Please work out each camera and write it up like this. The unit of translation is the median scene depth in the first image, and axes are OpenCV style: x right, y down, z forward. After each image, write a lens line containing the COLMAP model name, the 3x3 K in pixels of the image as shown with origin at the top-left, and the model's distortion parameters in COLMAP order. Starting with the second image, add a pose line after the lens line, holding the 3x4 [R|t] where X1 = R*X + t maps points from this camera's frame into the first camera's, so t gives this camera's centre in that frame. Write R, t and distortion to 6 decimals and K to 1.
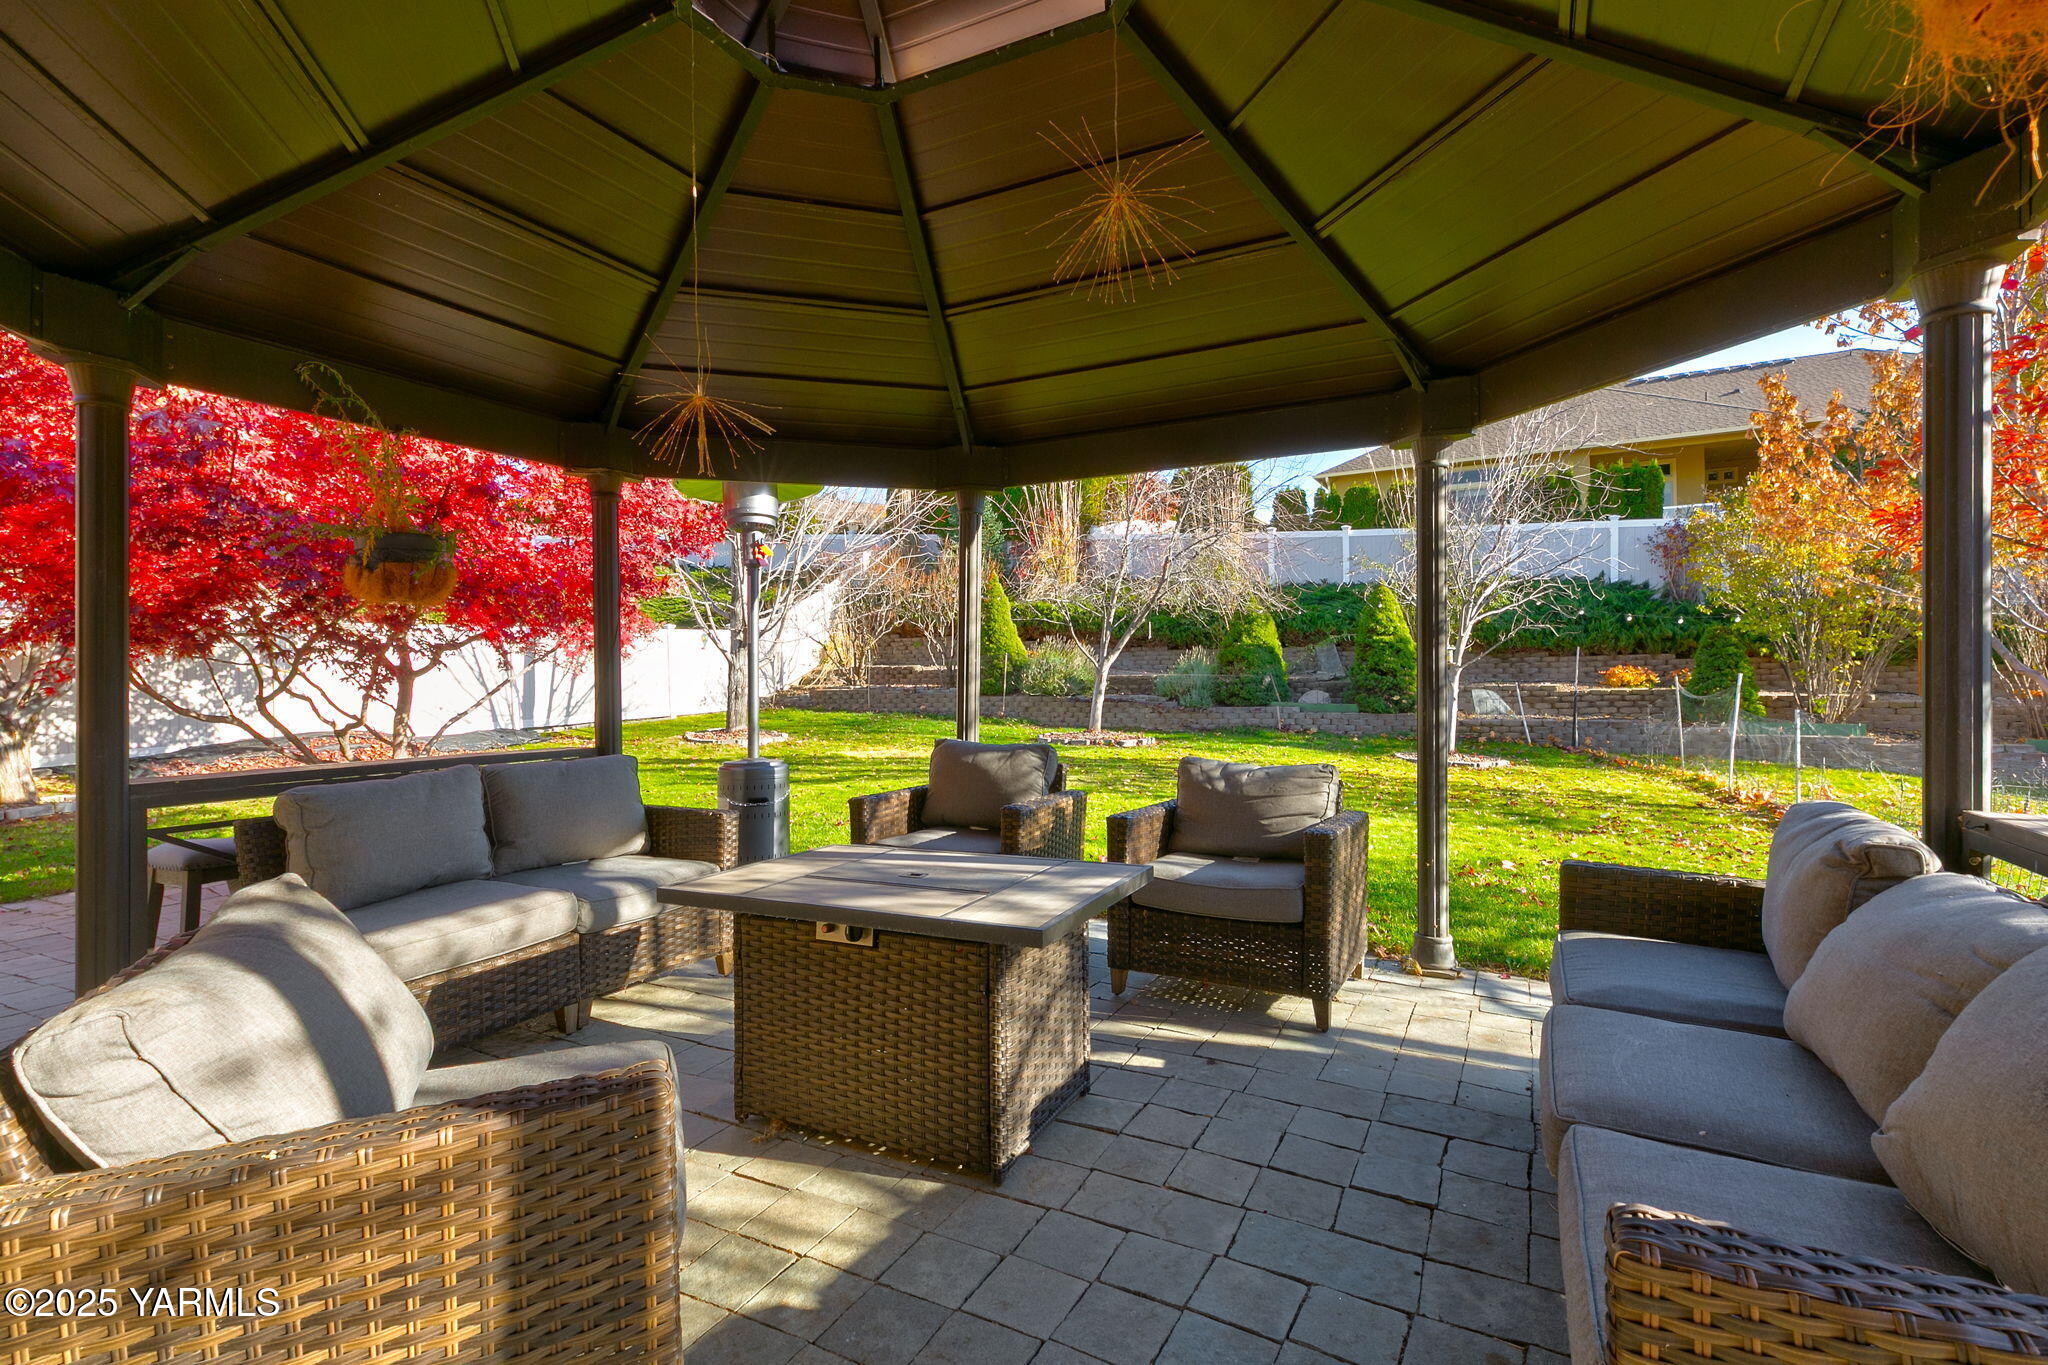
lens RADIAL K [[936.8, 0, 1033.3], [0, 936.8, 679.9], [0, 0, 1]] dist [0.000466, 0.000547]
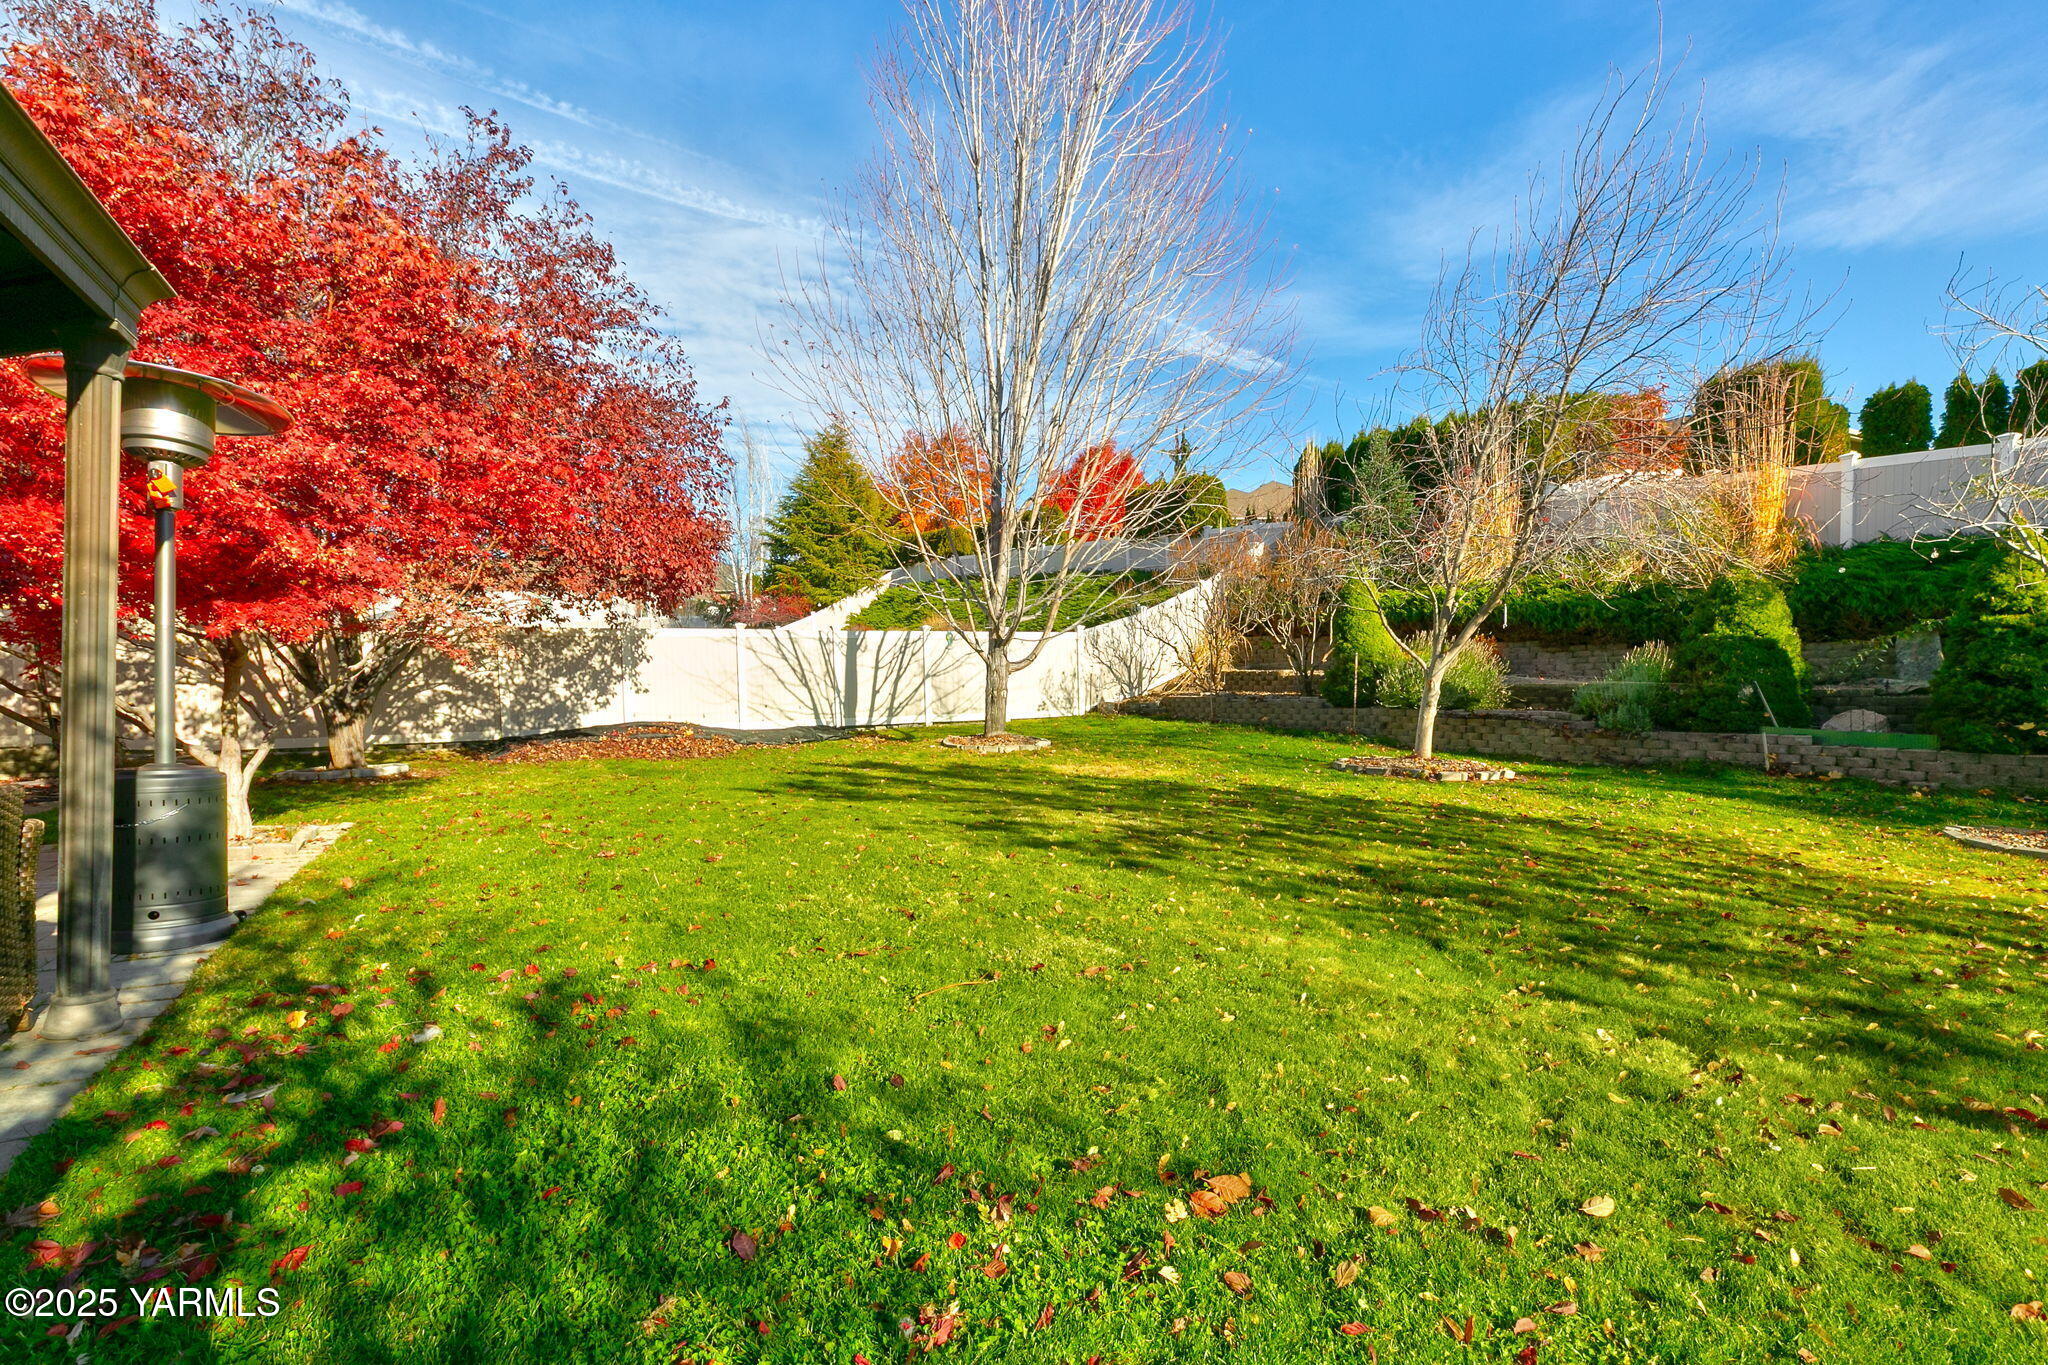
lens RADIAL K [[936.8, 0, 1024.8], [0, 936.8, 693.9], [0, 0, 1]] dist [0.000466, 0.000547]
pose [[0.831492, 0.015508, -0.555321, 0.194445], [-0.013265, 0.999880, 0.008060, 0.003301], [0.555379, 0.000664, 0.831597, 0.209340]]
